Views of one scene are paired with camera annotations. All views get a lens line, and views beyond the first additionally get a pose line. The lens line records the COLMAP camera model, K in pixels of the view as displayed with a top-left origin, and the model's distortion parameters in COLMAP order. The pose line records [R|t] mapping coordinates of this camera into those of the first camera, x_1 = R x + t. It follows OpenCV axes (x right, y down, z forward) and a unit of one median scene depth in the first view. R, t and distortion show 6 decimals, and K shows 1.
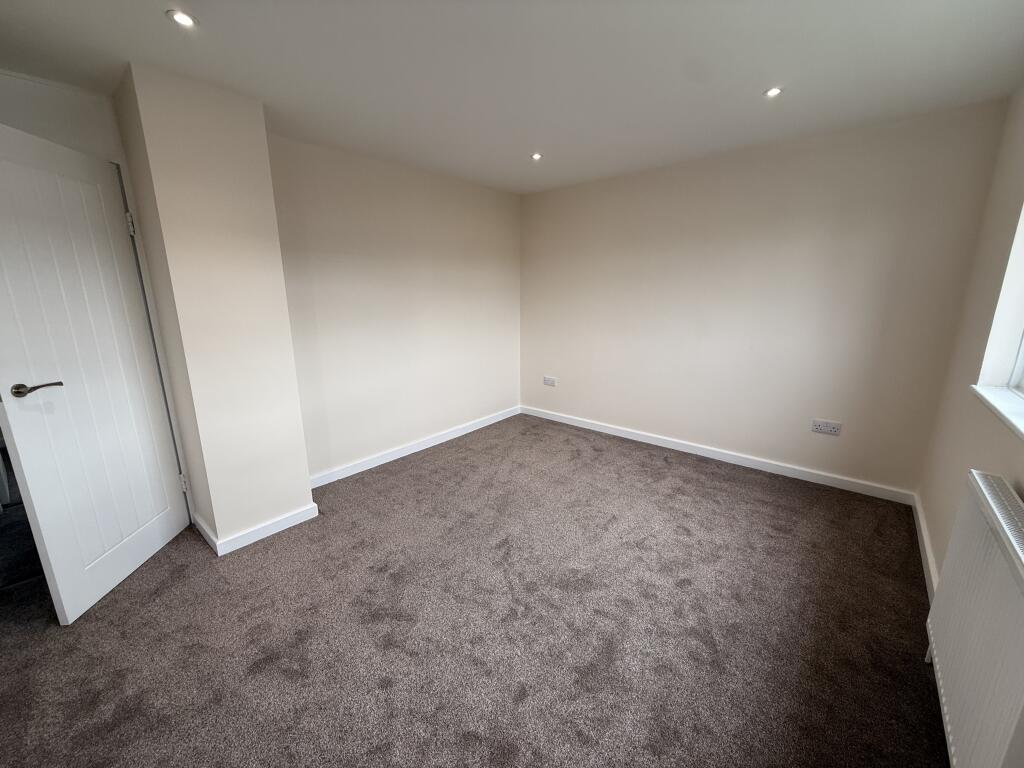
lens RADIAL K [[407.6, 0, 513.6], [0, 407.6, 385.0], [0, 0, 1]] dist [0.000086, 0.000091]
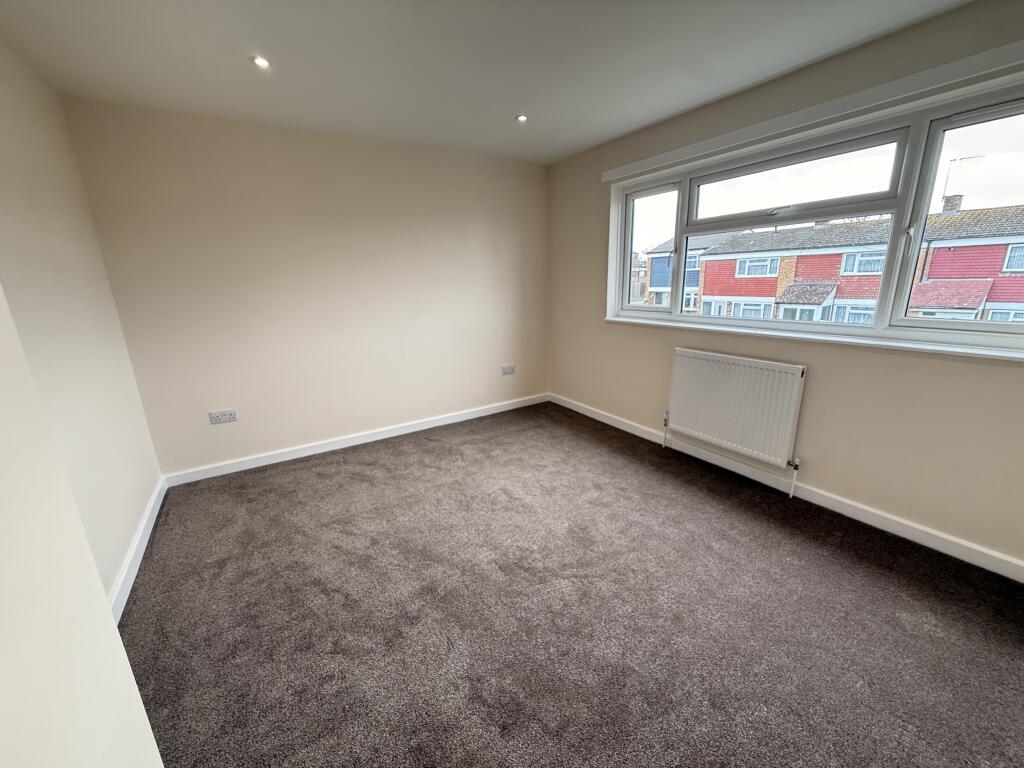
lens RADIAL K [[407.6, 0, 513.6], [0, 407.6, 385.0], [0, 0, 1]] dist [0.000086, 0.000091]
pose [[0.287482, -0.245116, 0.925890, -0.565677], [0.238846, 0.954505, 0.178531, -0.095185], [-0.927527, 0.169820, 0.332947, 0.518364]]
